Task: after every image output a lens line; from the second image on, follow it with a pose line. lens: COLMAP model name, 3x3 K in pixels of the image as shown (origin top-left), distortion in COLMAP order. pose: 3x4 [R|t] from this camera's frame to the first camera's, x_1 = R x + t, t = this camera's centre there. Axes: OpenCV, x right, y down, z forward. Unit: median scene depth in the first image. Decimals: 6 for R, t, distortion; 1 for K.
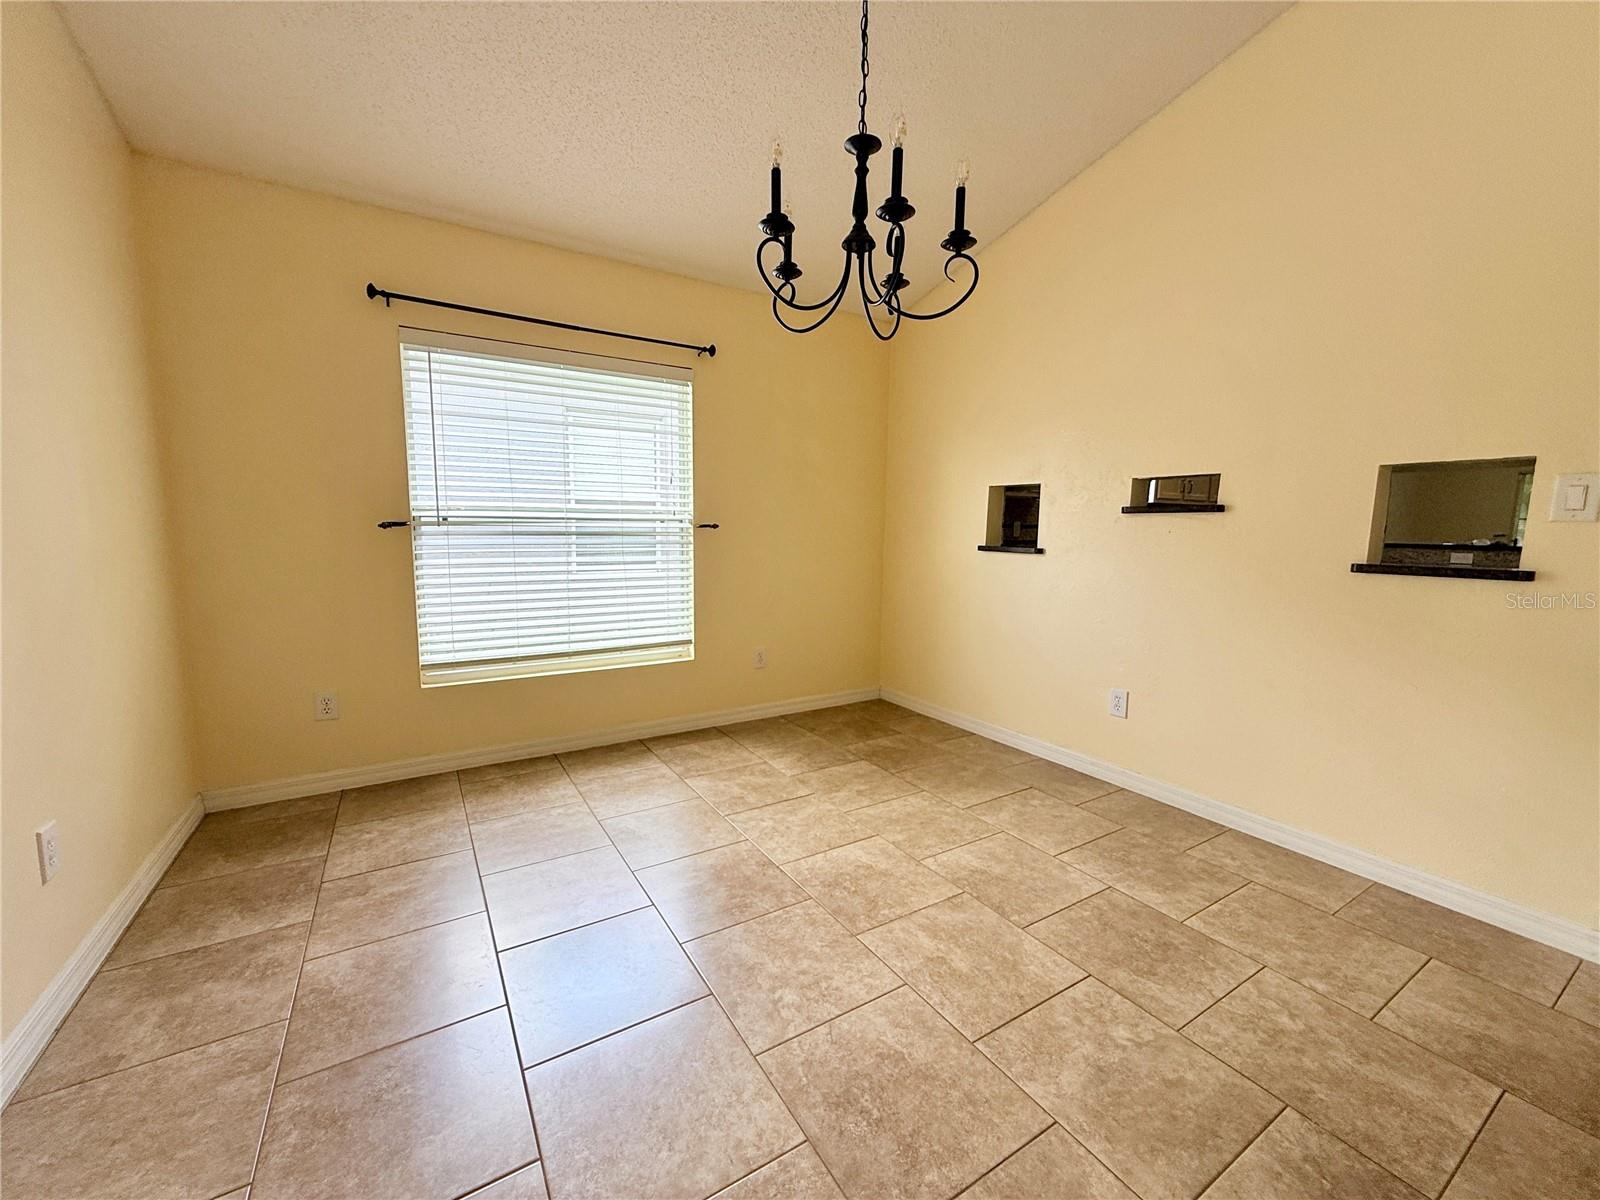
lens RADIAL K [[637.5, 0, 795.4], [0, 637.5, 609.3], [0, 0, 1]] dist [0.002472, -0.000914]
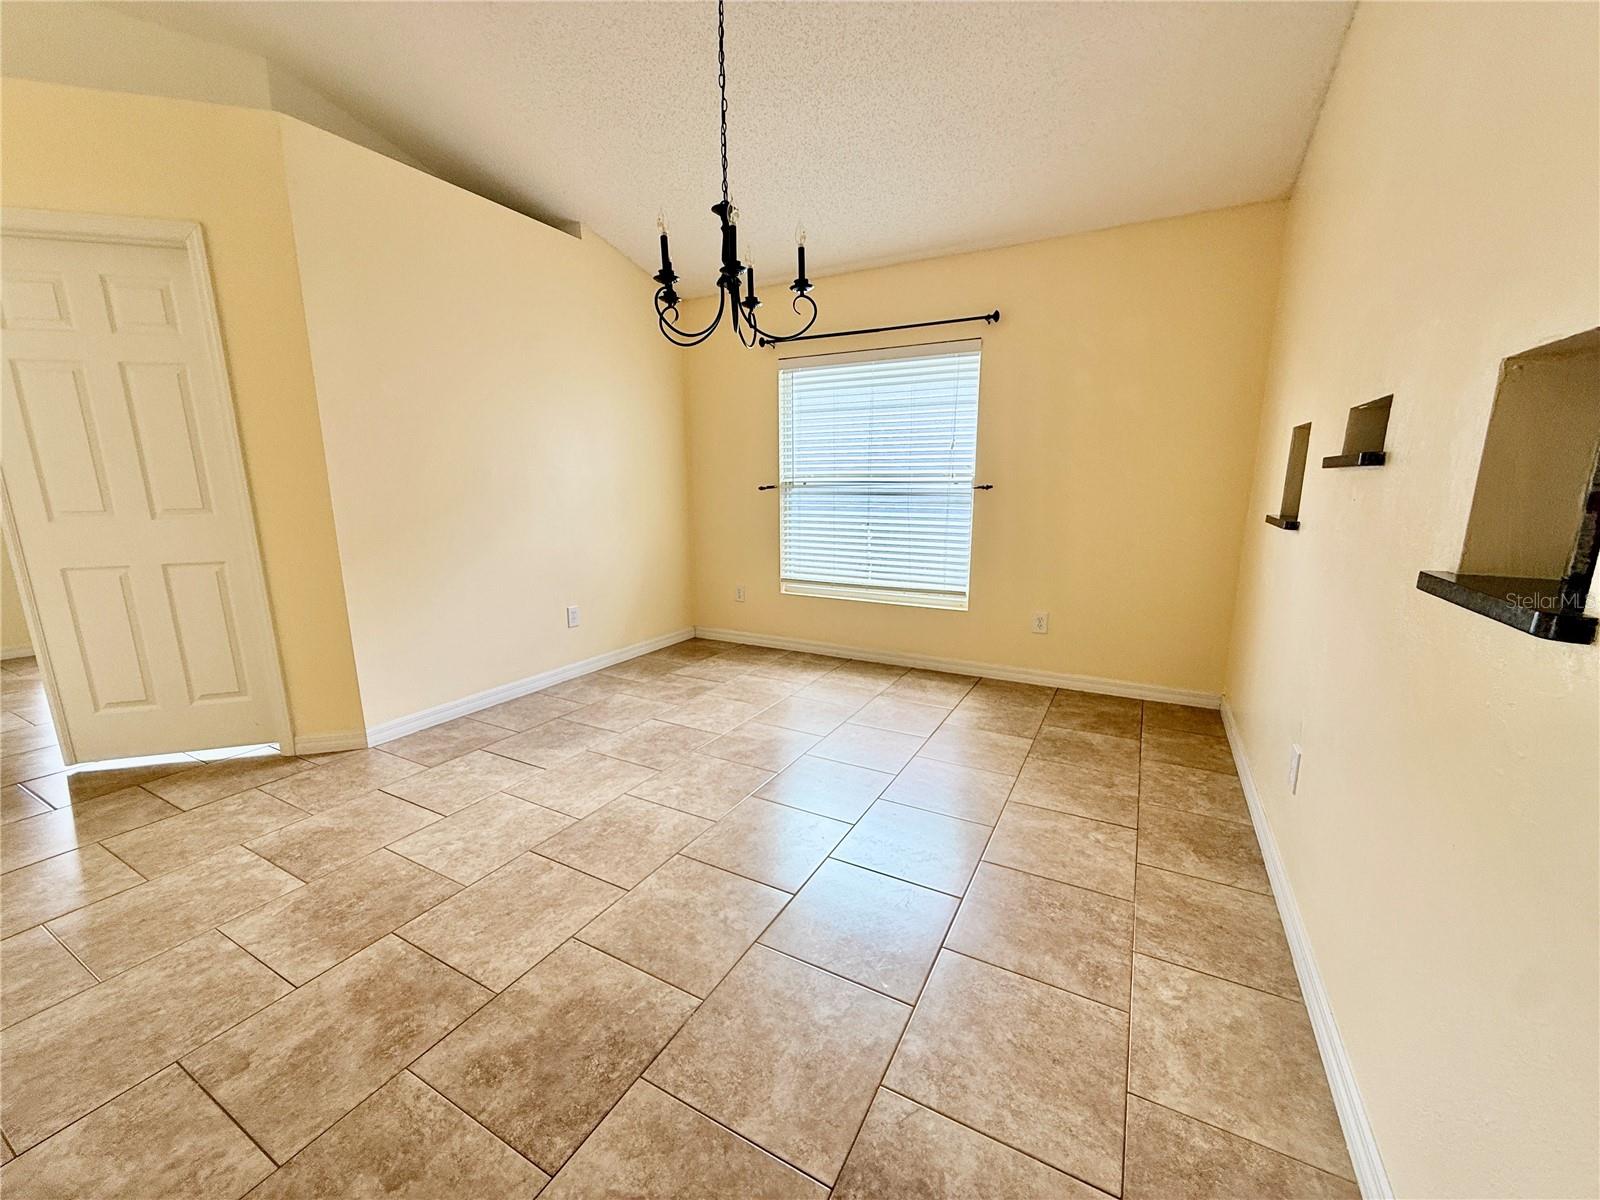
lens RADIAL K [[637.5, 0, 796.8], [0, 637.5, 608.6], [0, 0, 1]] dist [0.002472, -0.000914]
pose [[0.492570, 0.160193, -0.855402, 0.801917], [-0.101878, 0.986769, 0.126130, -0.041530], [0.864289, 0.025019, 0.502372, 0.252171]]
